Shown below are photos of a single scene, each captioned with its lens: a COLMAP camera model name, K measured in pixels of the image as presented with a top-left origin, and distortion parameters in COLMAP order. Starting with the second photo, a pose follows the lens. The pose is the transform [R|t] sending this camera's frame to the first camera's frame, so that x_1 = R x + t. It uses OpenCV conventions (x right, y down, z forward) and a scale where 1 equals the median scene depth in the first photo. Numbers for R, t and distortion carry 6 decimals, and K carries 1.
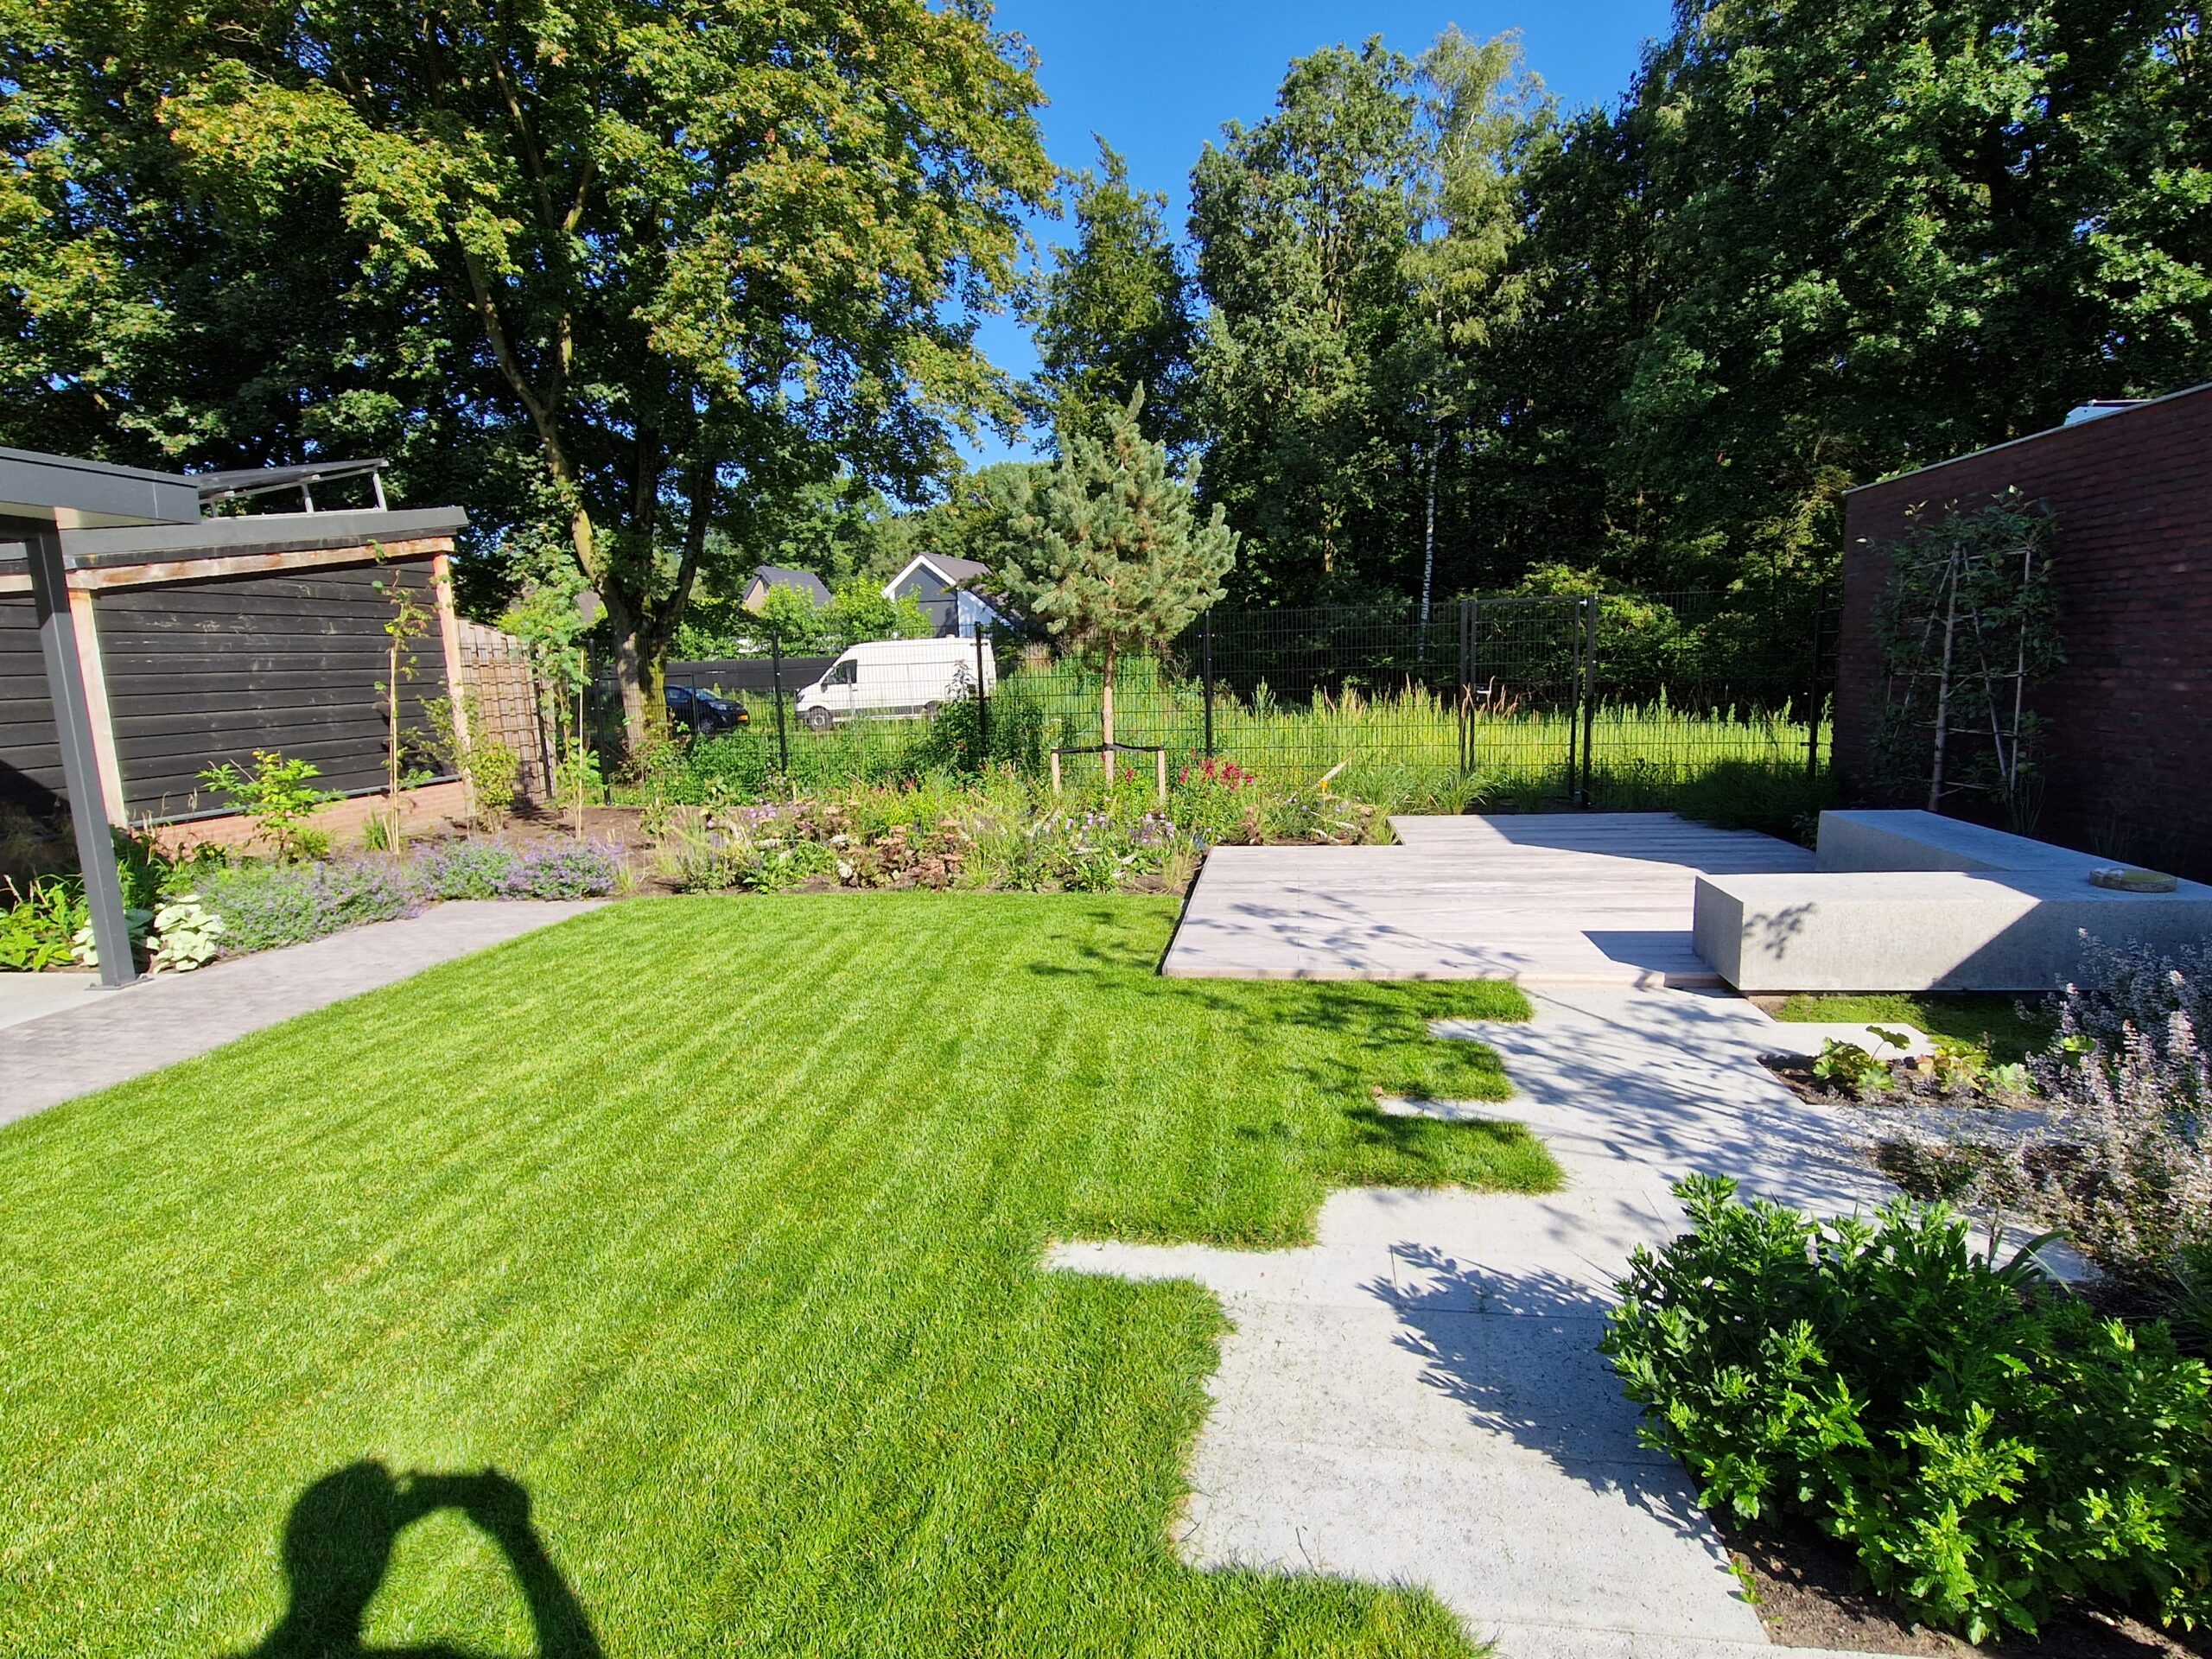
lens RADIAL K [[1142.1, 0, 1130.0], [0, 1142.1, 836.2], [0, 0, 1]] dist [0.006969, -0.004886]
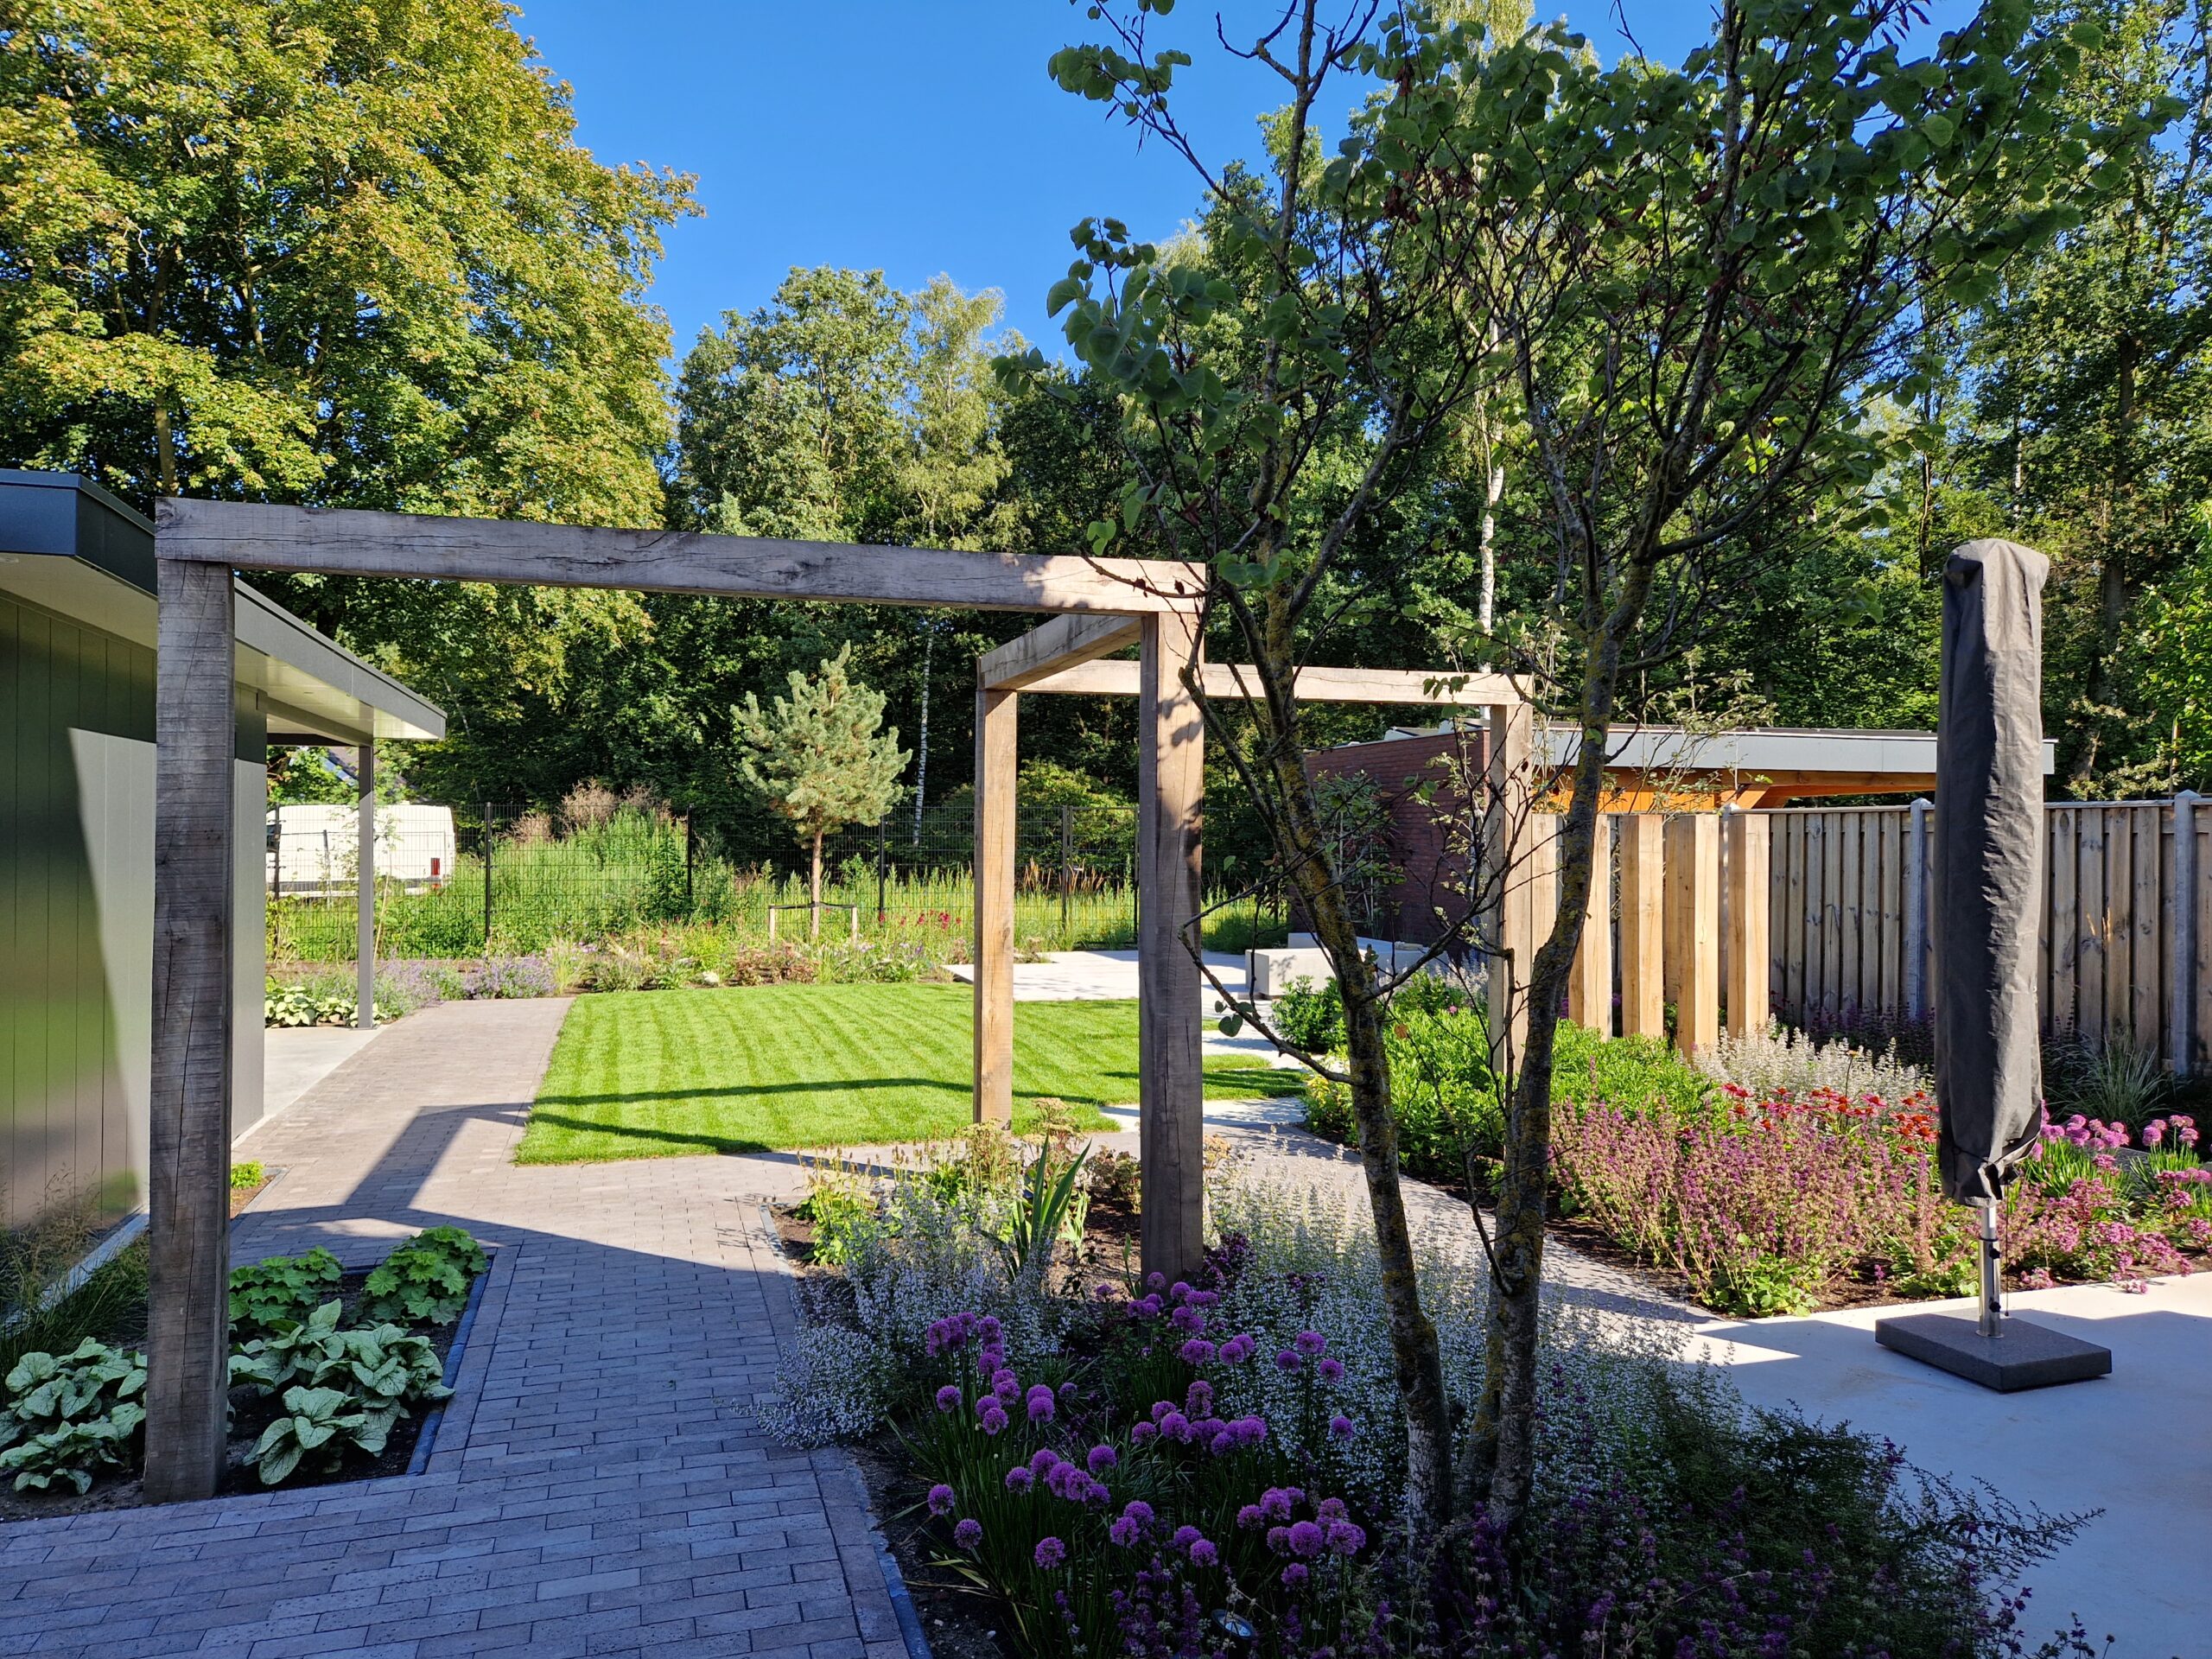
lens RADIAL K [[1477.2, 0, 1070.9], [0, 1477.2, 828.7], [0, 0, 1]] dist [0.093364, -0.085788]
pose [[0.912404, 0.035886, 0.407715, -0.410883], [0.031051, 0.987209, -0.156378, 0.101976], [-0.408112, 0.155339, 0.899619, -0.606814]]
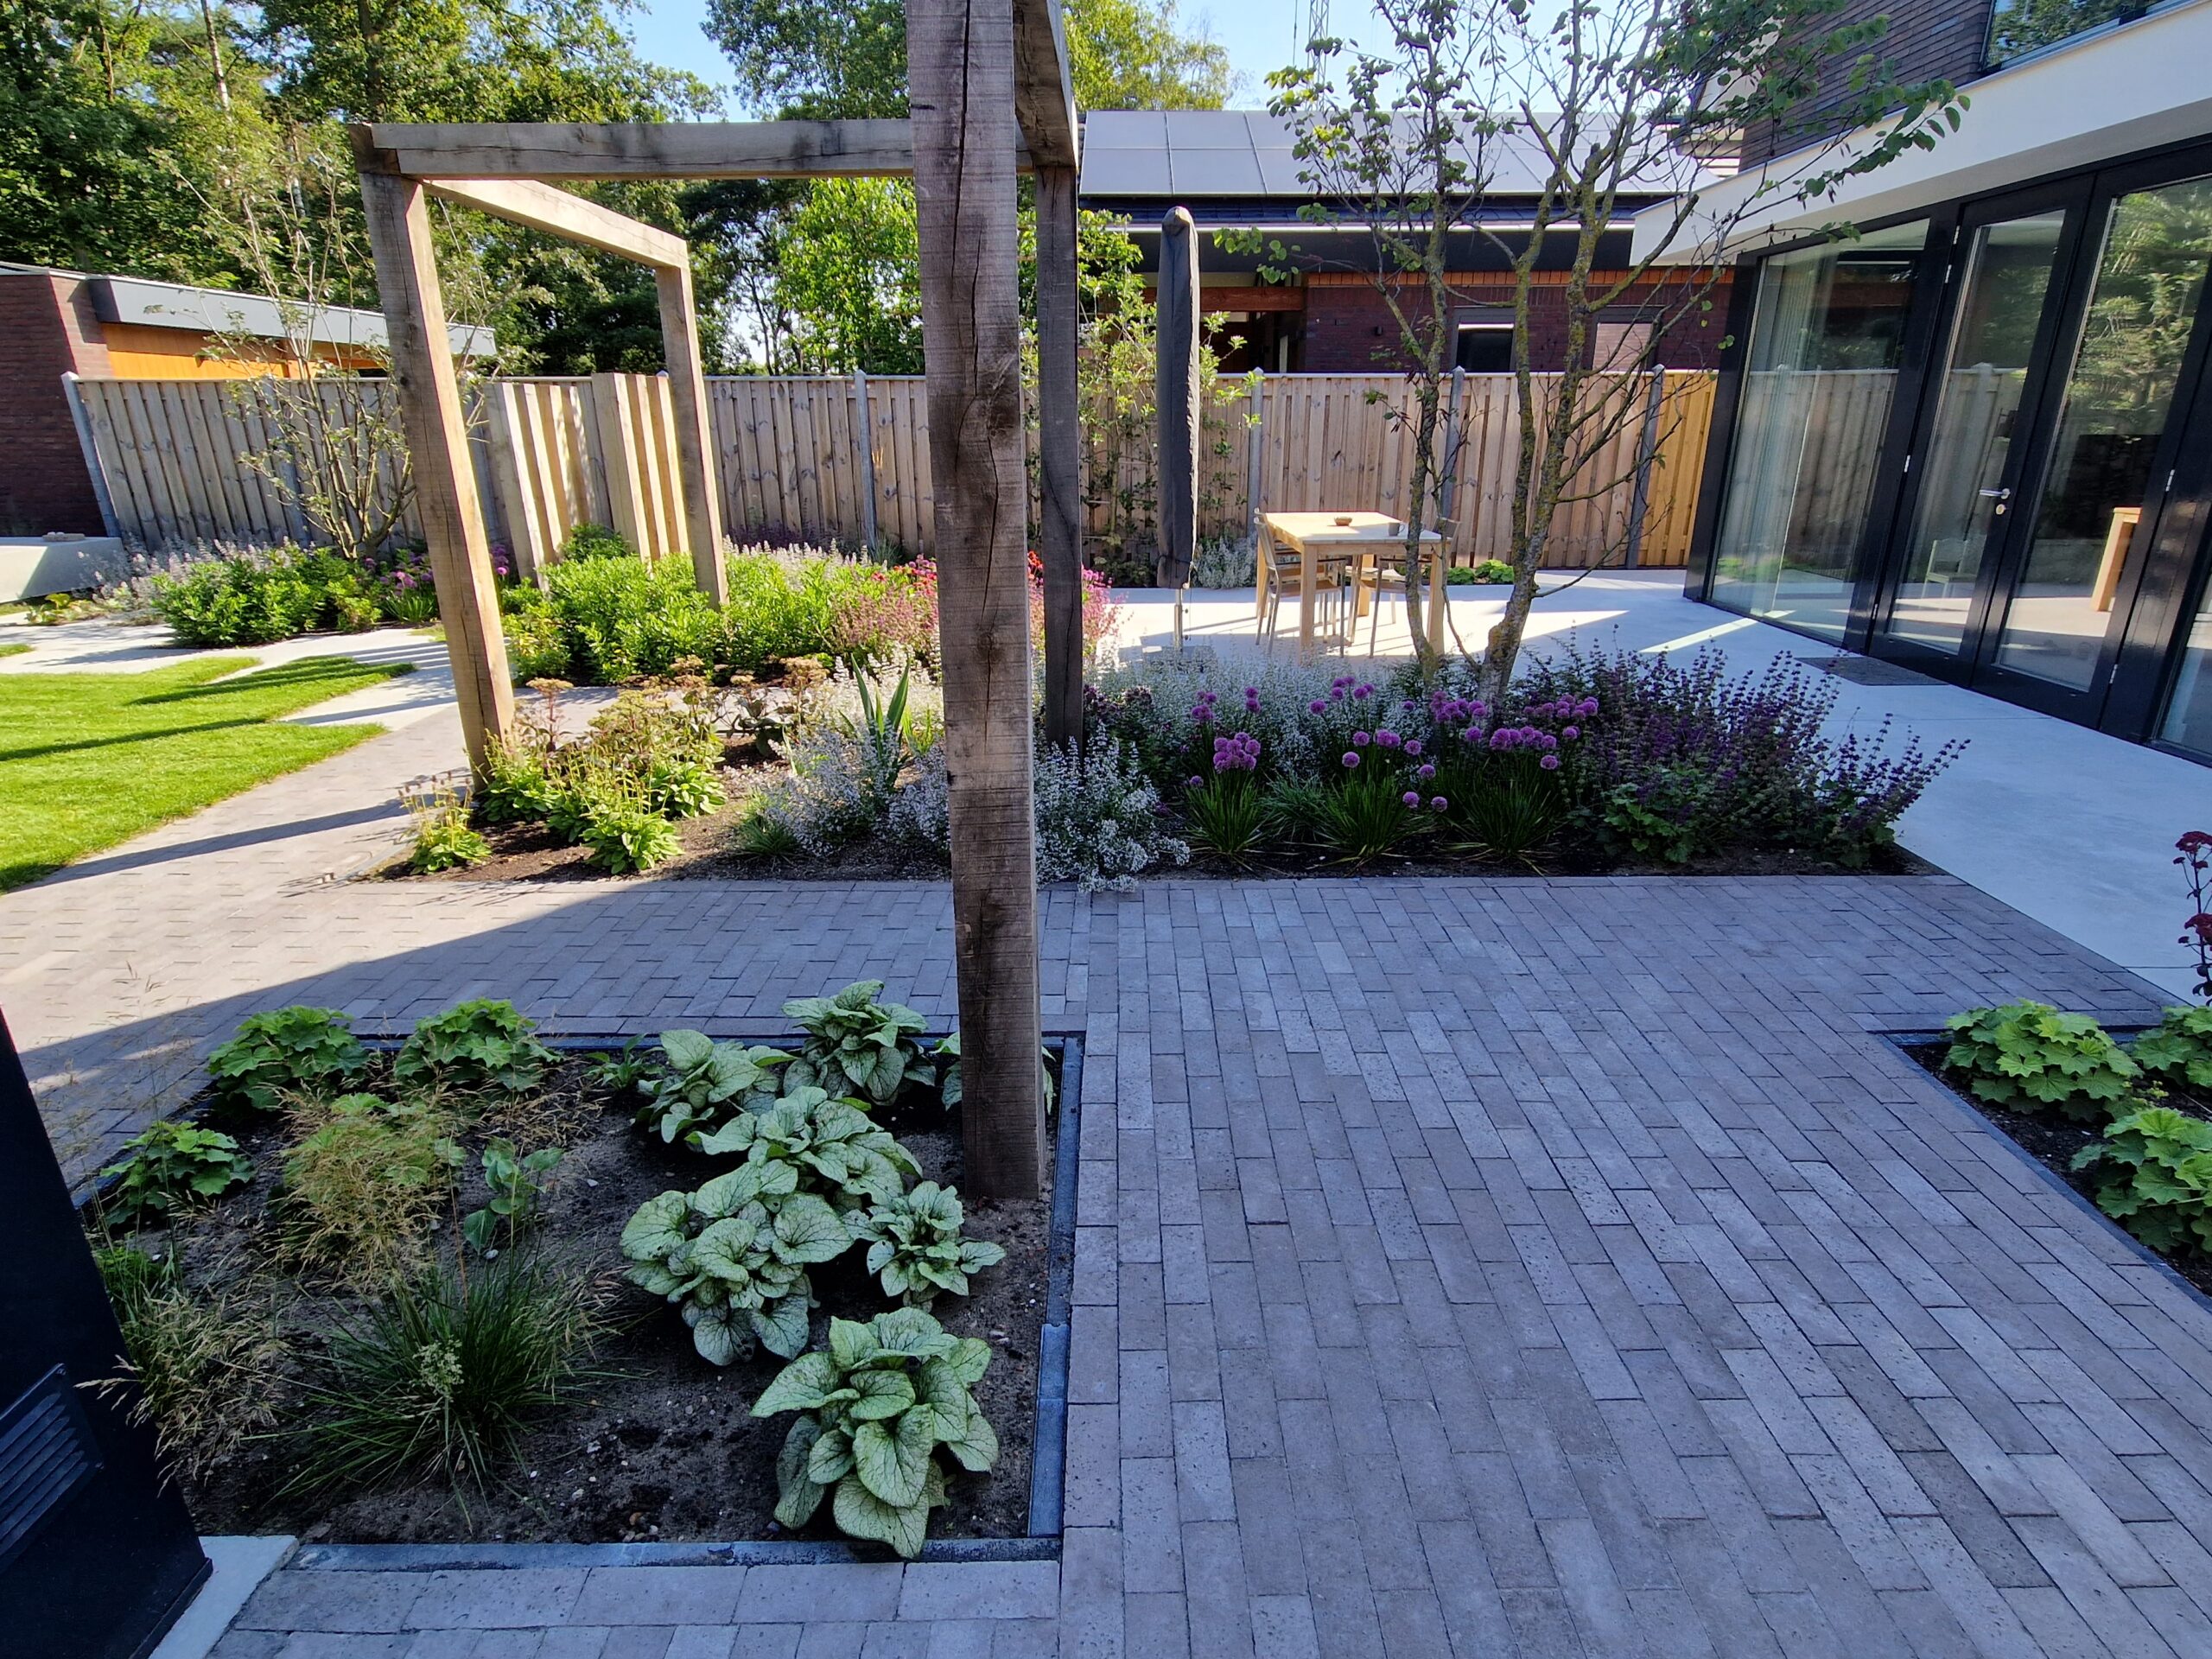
lens RADIAL K [[1142.1, 0, 1130.0], [0, 1142.1, 836.2], [0, 0, 1]] dist [0.006969, -0.004886]
pose [[-0.133478, -0.310866, 0.941035, -0.609556], [0.160276, 0.930260, 0.330041, 0.066715], [-0.978006, 0.194879, -0.074344, -0.258210]]
